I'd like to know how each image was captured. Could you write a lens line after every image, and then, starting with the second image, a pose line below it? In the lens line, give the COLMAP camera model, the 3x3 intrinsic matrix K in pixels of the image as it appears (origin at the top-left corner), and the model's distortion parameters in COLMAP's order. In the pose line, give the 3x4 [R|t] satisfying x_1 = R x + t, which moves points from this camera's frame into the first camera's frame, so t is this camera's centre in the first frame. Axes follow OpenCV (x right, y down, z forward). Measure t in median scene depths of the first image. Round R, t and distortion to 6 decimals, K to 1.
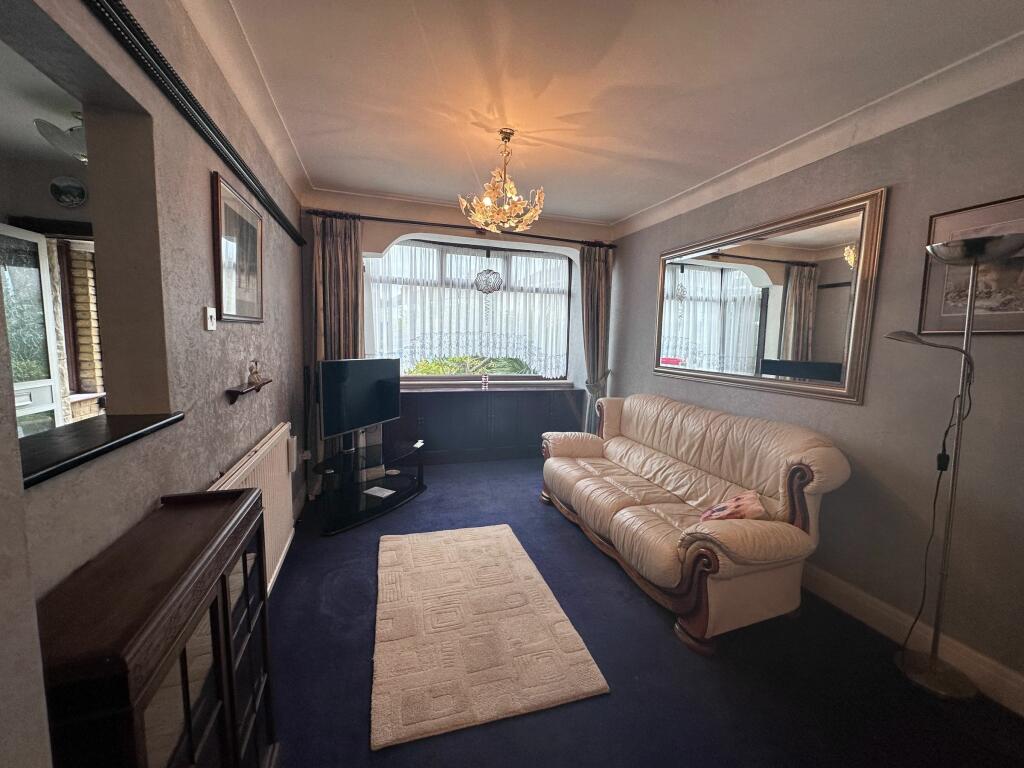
lens RADIAL K [[410.0, 0, 511.6], [0, 410.0, 380.4], [0, 0, 1]] dist [0.000267, 0.000013]
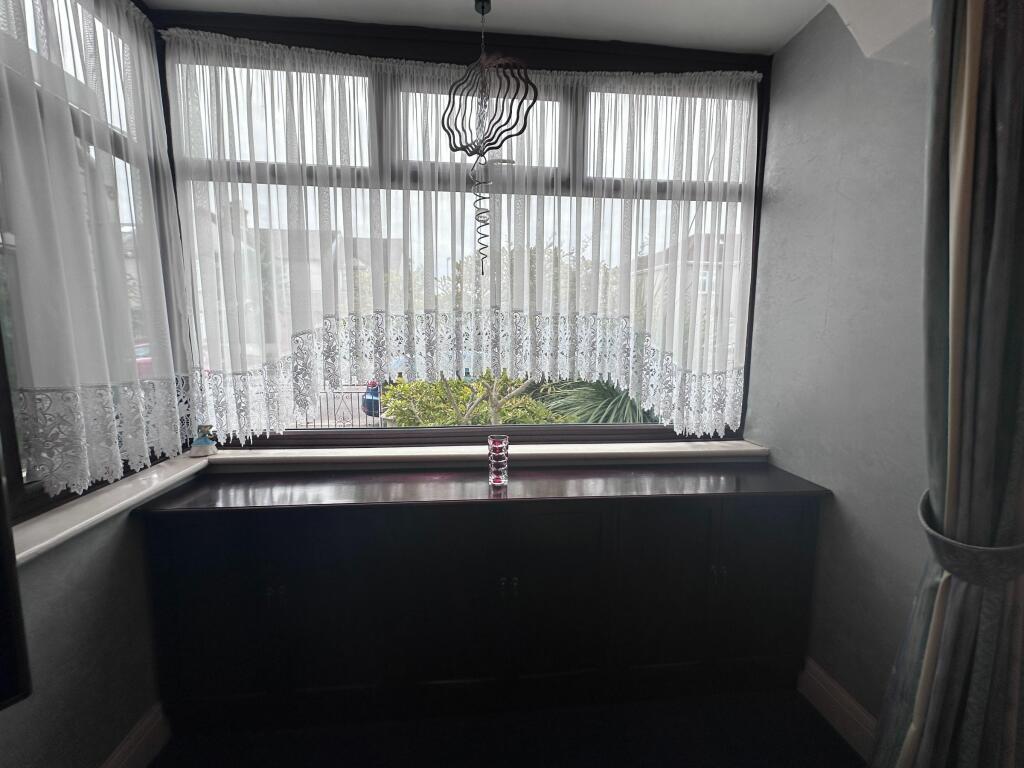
lens RADIAL K [[410.0, 0, 510.7], [0, 410.0, 378.4], [0, 0, 1]] dist [0.000267, 0.000013]
pose [[0.967130, 0.011229, -0.254034, 0.029861], [-0.008096, 0.999878, 0.013378, -0.065597], [0.254154, -0.010881, 0.967103, 0.675898]]
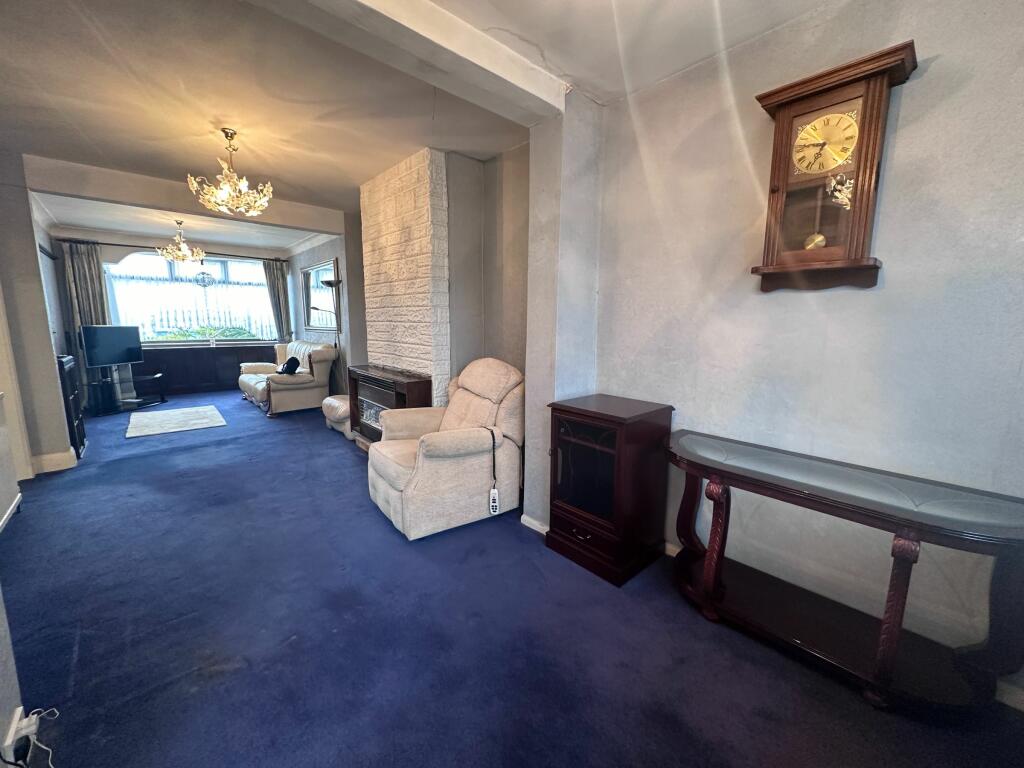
lens RADIAL K [[410.0, 0, 512.1], [0, 410.0, 382.5], [0, 0, 1]] dist [0.000267, 0.000013]
pose [[0.911231, -0.081086, 0.403835, 0.337777], [0.062037, 0.996265, 0.060057, 0.135370], [-0.407197, -0.029673, 0.912858, -0.929846]]
